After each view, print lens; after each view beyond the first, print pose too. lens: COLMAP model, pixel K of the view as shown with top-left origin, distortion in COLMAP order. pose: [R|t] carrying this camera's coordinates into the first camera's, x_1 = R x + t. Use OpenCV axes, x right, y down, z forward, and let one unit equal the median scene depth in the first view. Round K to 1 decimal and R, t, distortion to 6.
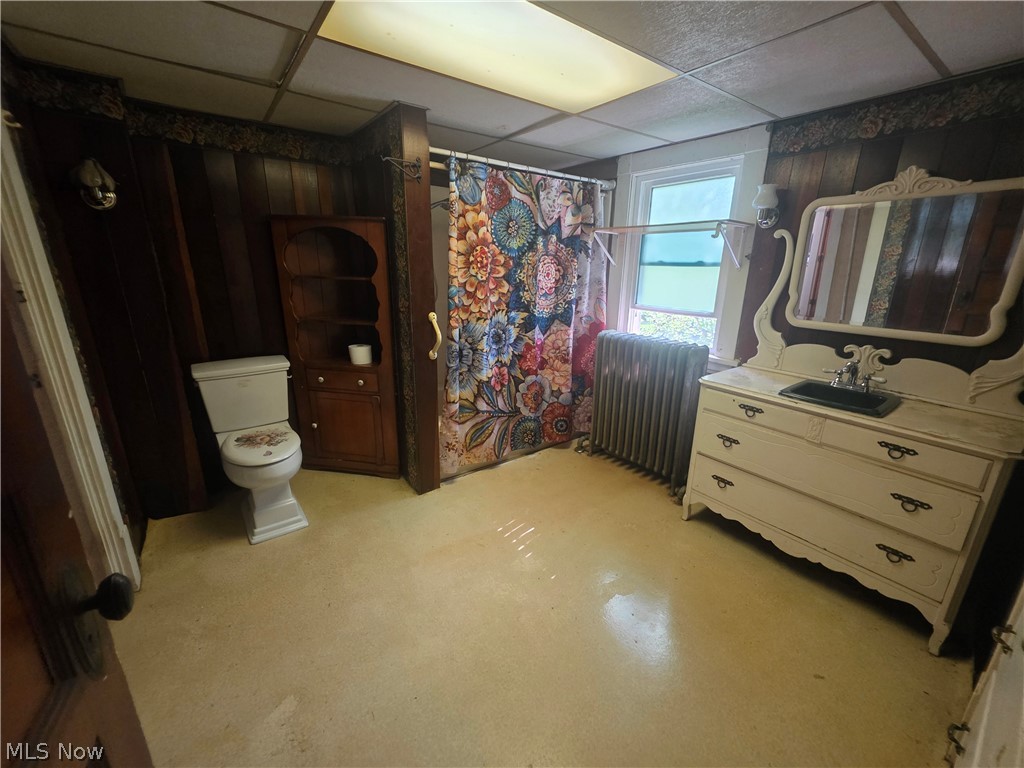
lens RADIAL K [[412.7, 0, 511.6], [0, 412.7, 382.1], [0, 0, 1]] dist [0.000658, -0.000377]
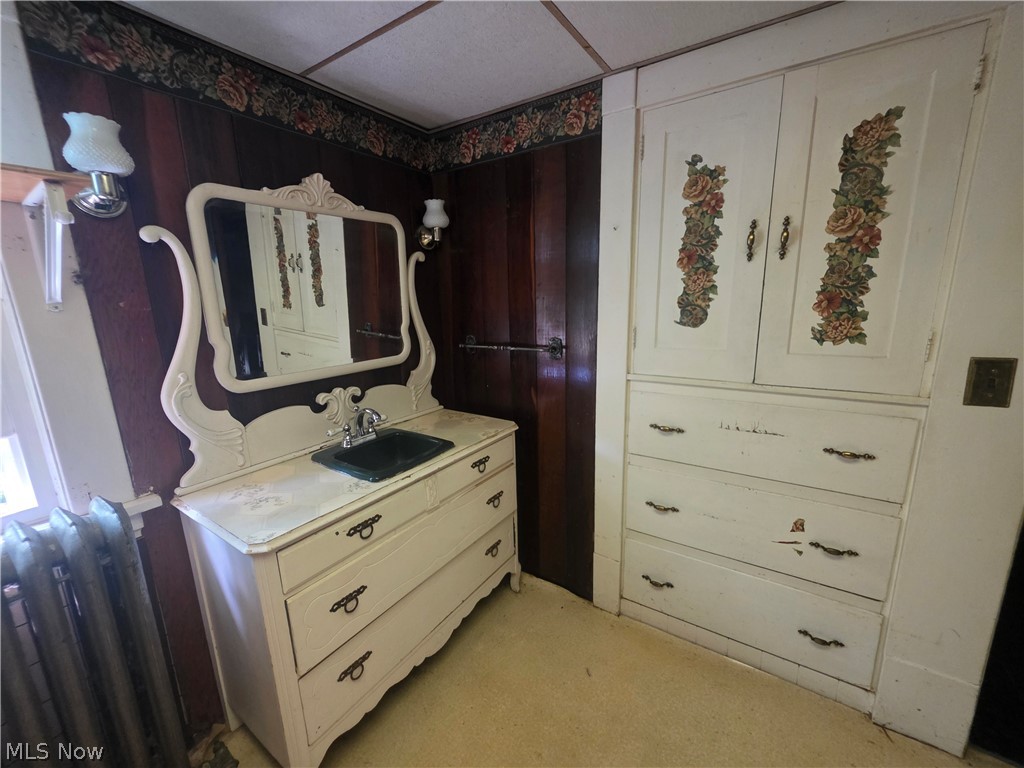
lens RADIAL K [[412.7, 0, 512.1], [0, 412.7, 384.6], [0, 0, 1]] dist [0.000658, -0.000377]
pose [[-0.338748, -0.198846, 0.919625, -0.004611], [0.283955, 0.910231, 0.301411, -0.249347], [-0.897005, 0.363235, -0.251876, 0.911982]]
